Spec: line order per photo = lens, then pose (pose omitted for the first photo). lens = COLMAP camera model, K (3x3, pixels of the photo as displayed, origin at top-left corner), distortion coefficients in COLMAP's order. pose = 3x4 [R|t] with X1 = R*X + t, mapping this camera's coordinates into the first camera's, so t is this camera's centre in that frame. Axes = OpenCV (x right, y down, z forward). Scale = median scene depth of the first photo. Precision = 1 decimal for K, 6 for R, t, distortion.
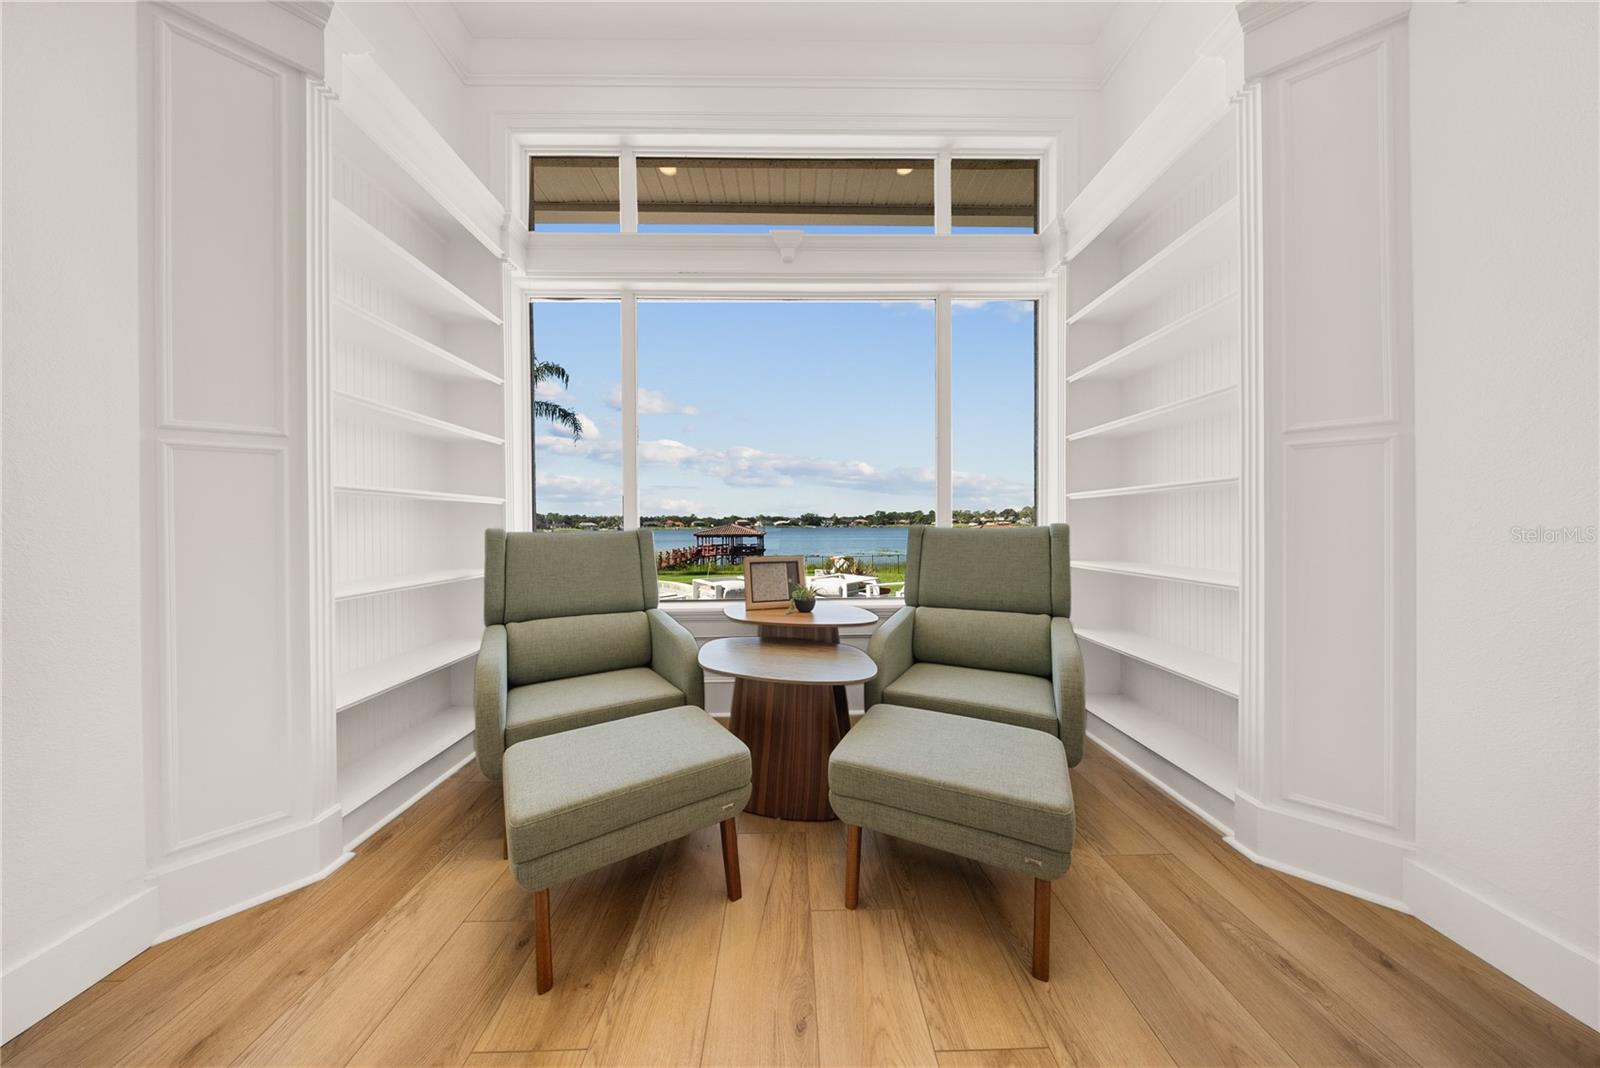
lens RADIAL K [[470.6, 0, 801.5], [0, 470.6, 525.0], [0, 0, 1]] dist [-0.004191, -0.000067]
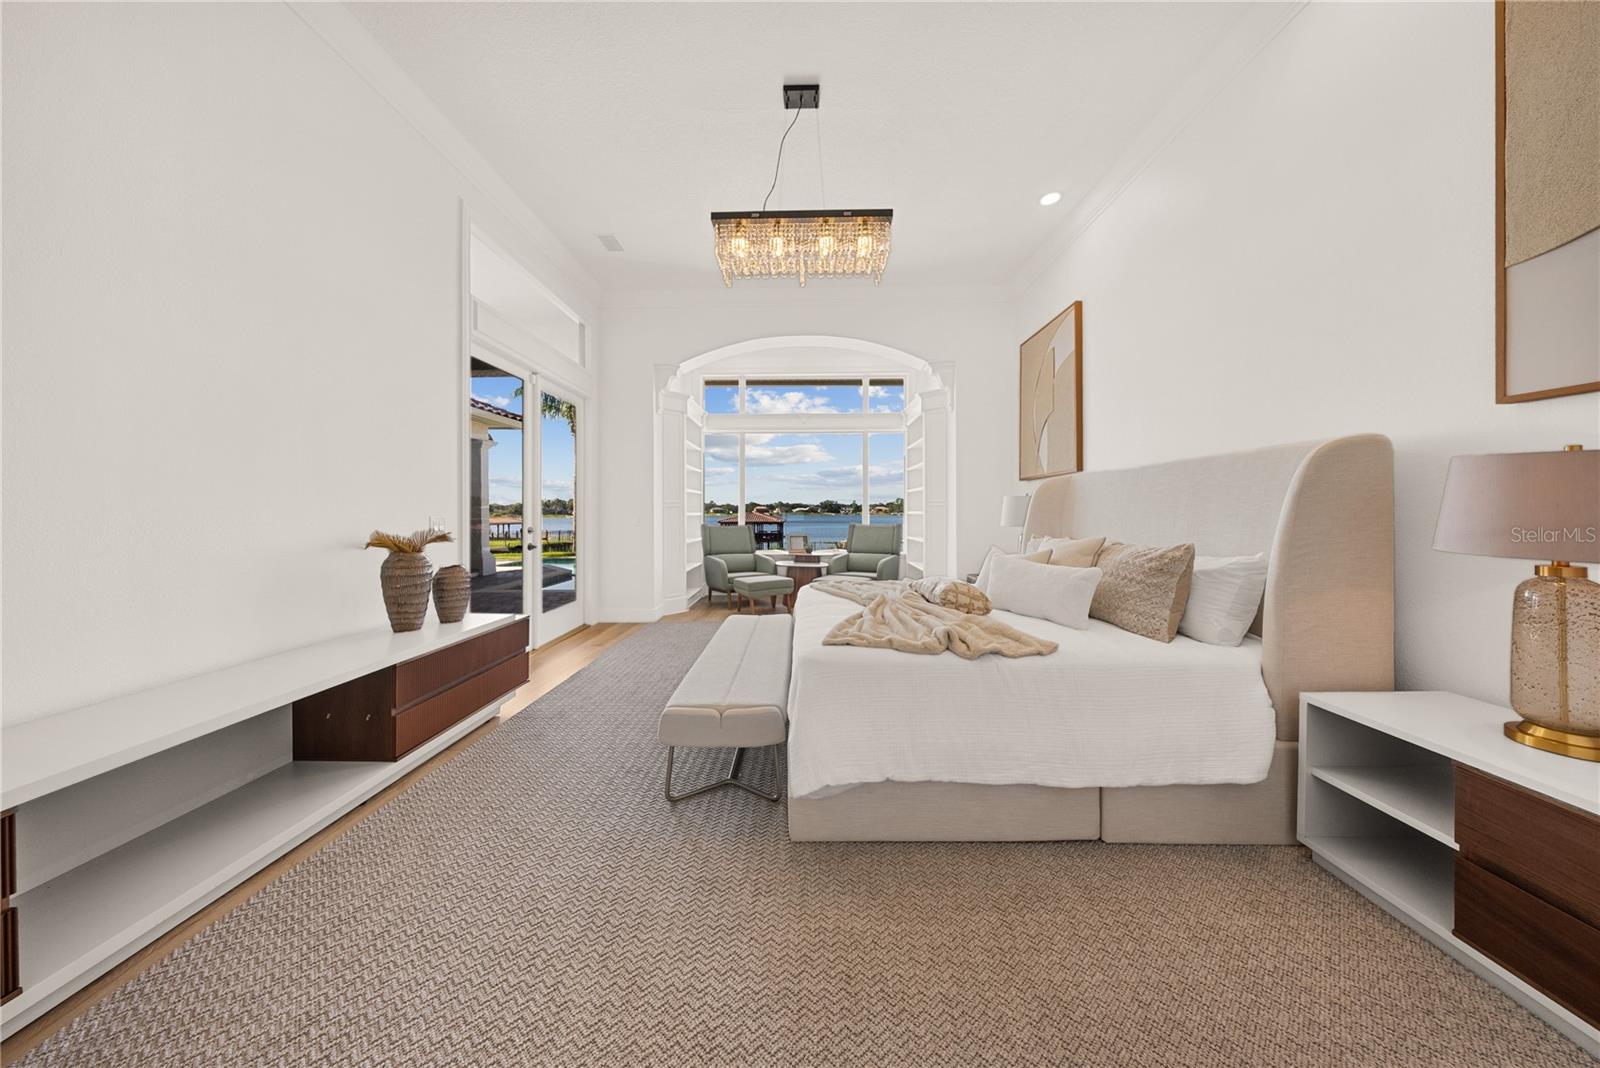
lens RADIAL K [[480.9, 0, 792.3], [0, 480.9, 510.2], [0, 0, 1]] dist [-0.006024, -0.000097]
pose [[0.998245, 0.002396, -0.059164, 0.079200], [-0.002596, 0.999991, -0.003316, -0.071610], [0.059155, 0.003463, 0.998243, -2.029742]]
